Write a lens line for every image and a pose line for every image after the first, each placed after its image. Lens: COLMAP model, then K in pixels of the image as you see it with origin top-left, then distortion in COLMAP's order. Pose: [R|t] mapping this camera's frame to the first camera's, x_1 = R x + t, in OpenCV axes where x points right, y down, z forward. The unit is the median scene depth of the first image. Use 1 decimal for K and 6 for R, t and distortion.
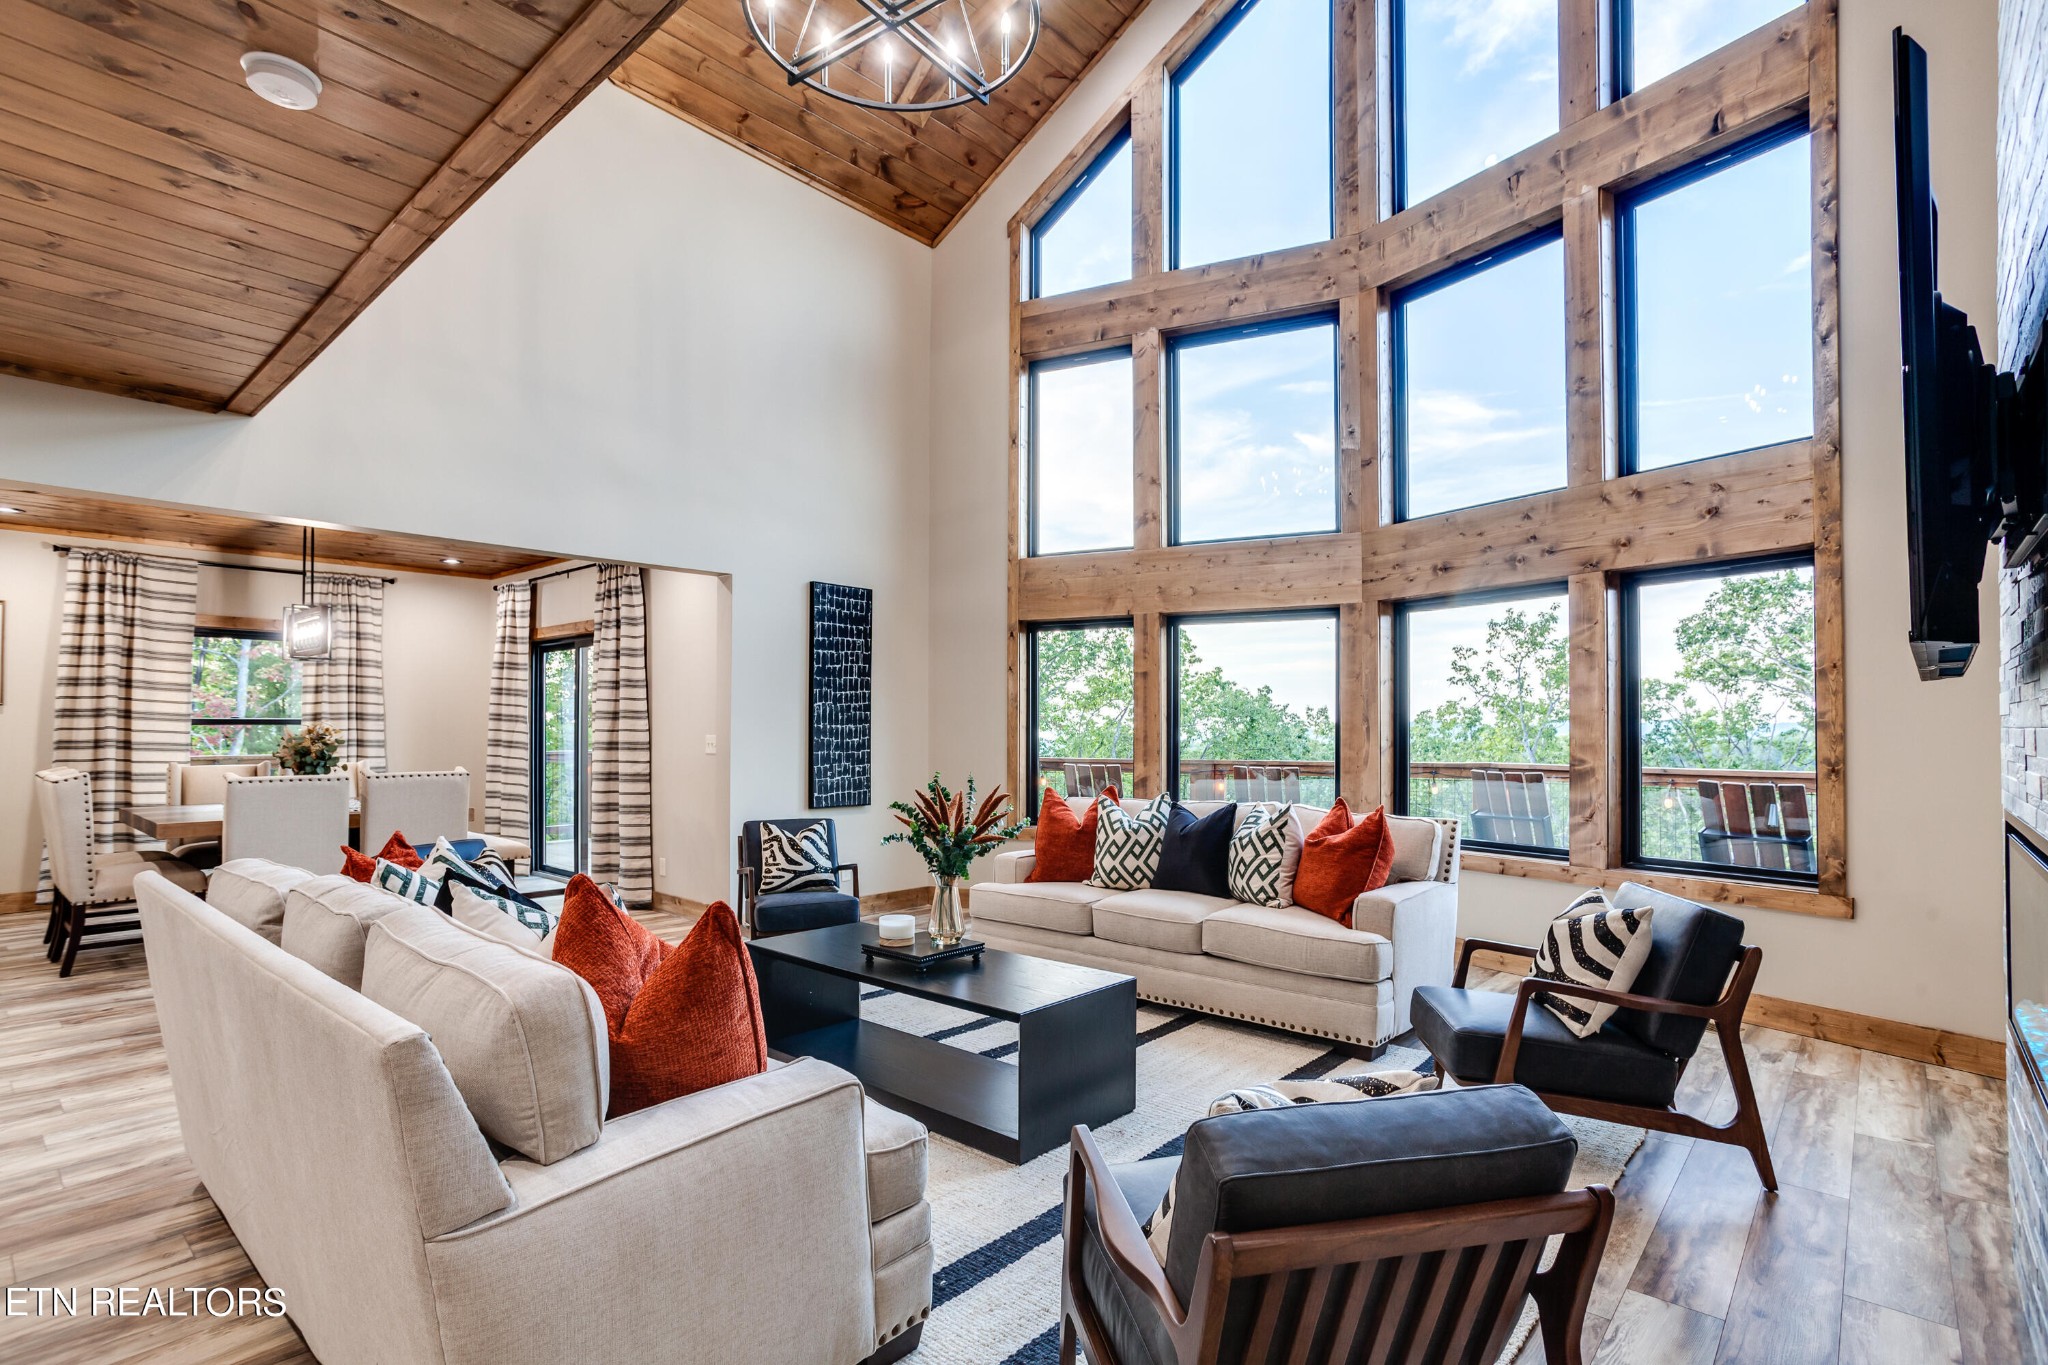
lens RADIAL K [[983.6, 0, 962.5], [0, 983.6, 715.1], [0, 0, 1]] dist [-0.038707, 0.018471]
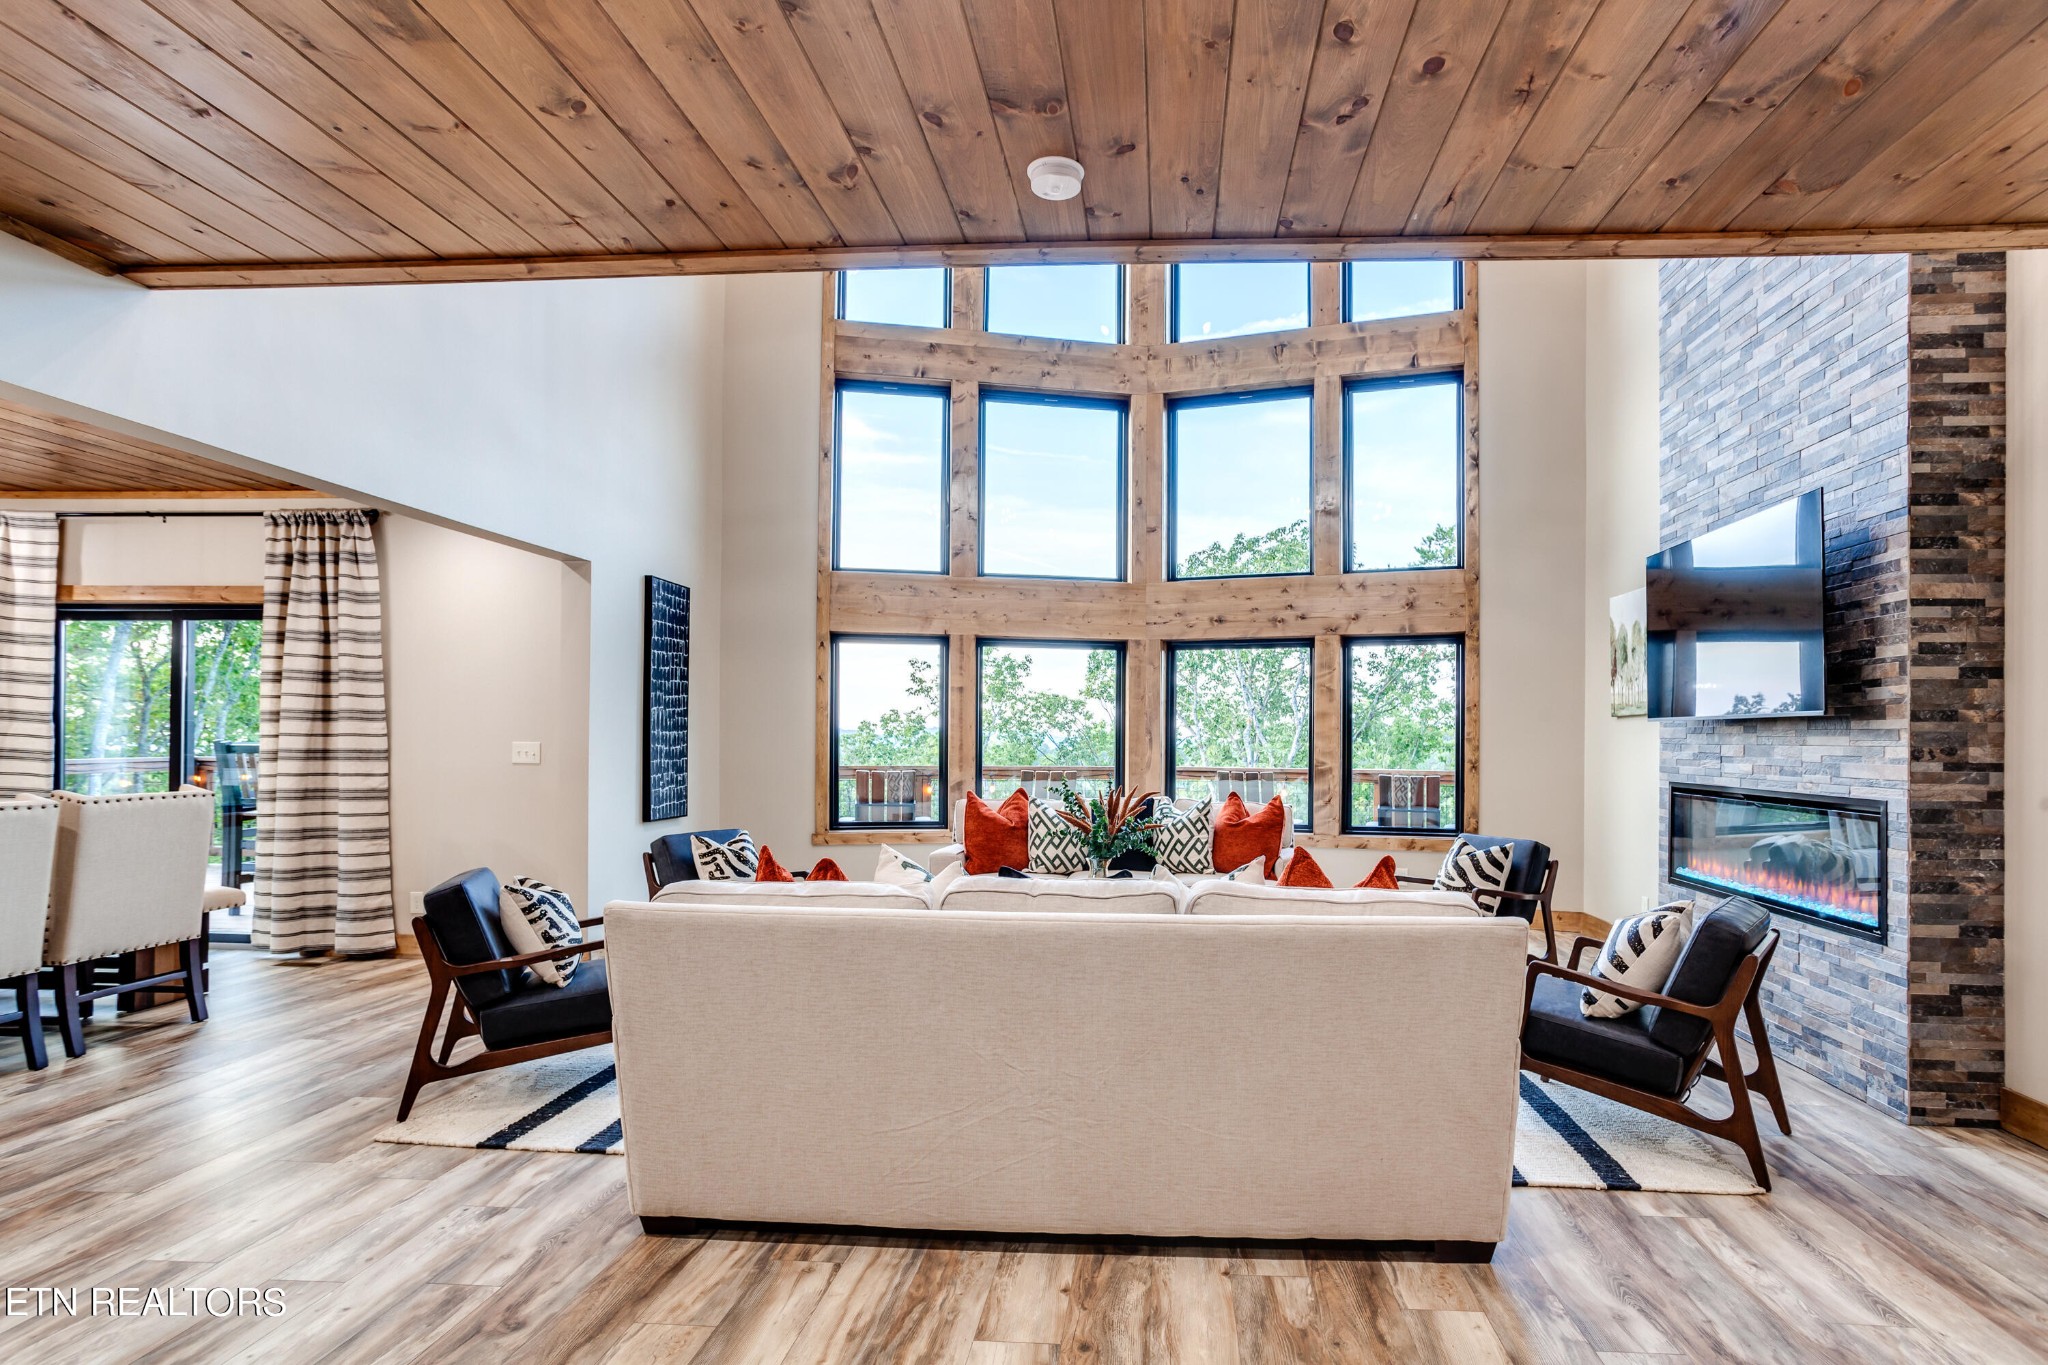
lens RADIAL K [[1019.4, 0, 1072.3], [0, 1019.4, 731.0], [0, 0, 1]] dist [-0.039272, 0.019068]
pose [[0.793969, 0.009975, 0.607877, -0.411715], [-0.016278, 0.999856, 0.004854, -0.001497], [-0.607741, -0.013748, 0.794017, 0.005723]]
